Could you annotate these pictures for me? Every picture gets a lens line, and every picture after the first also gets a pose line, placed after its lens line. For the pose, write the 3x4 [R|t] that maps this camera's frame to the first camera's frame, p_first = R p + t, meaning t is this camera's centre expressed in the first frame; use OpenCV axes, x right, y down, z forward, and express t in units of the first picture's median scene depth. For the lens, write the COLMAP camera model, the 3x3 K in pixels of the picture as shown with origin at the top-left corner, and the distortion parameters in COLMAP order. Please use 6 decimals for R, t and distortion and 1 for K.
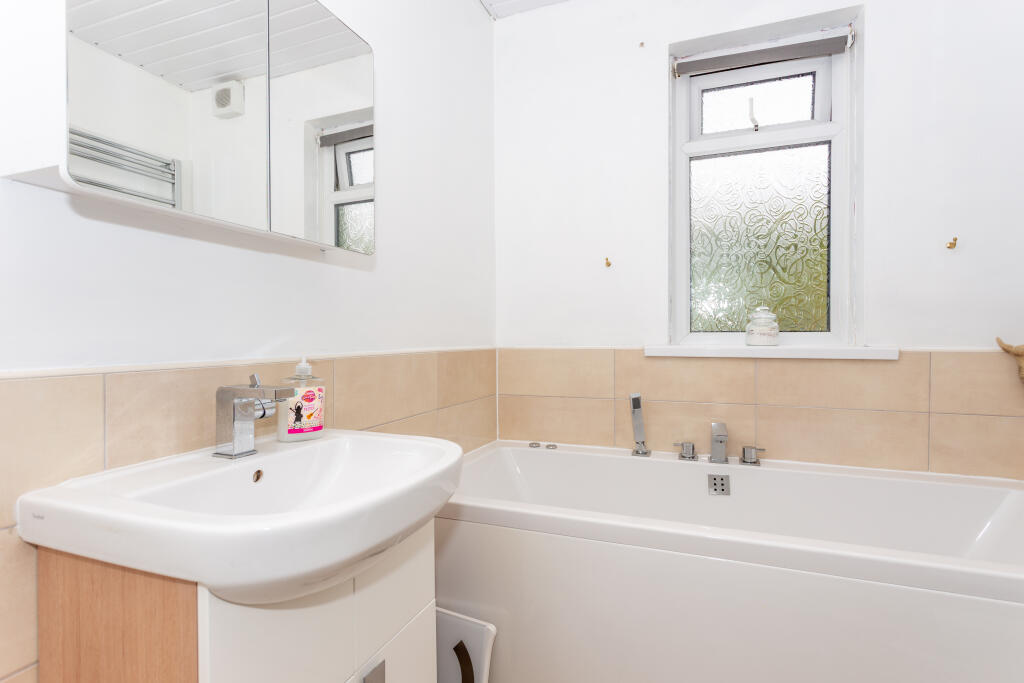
lens RADIAL K [[488.3, 0, 512.0], [0, 488.3, 341.5], [0, 0, 1]] dist [0.000294, 0.000272]
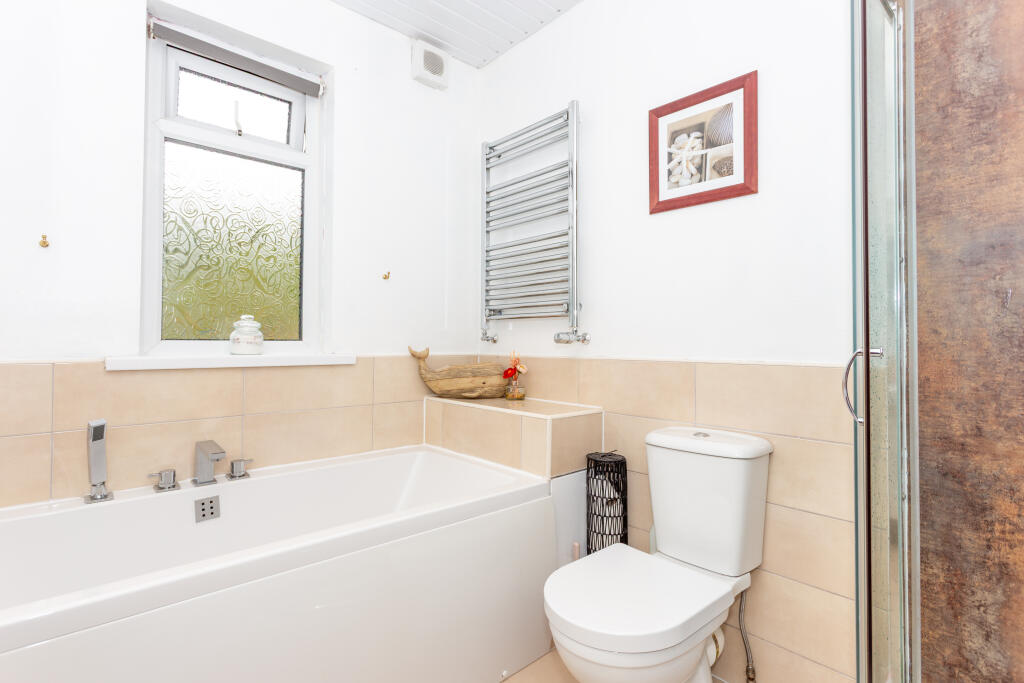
lens RADIAL K [[500.3, 0, 514.1], [0, 500.3, 332.3], [0, 0, 1]] dist [0.001021, 0.000057]
pose [[0.458942, 0.023083, 0.888166, -0.135890], [0.006622, 0.999546, -0.029400, -0.002896], [-0.888441, 0.019374, 0.458581, 0.057575]]
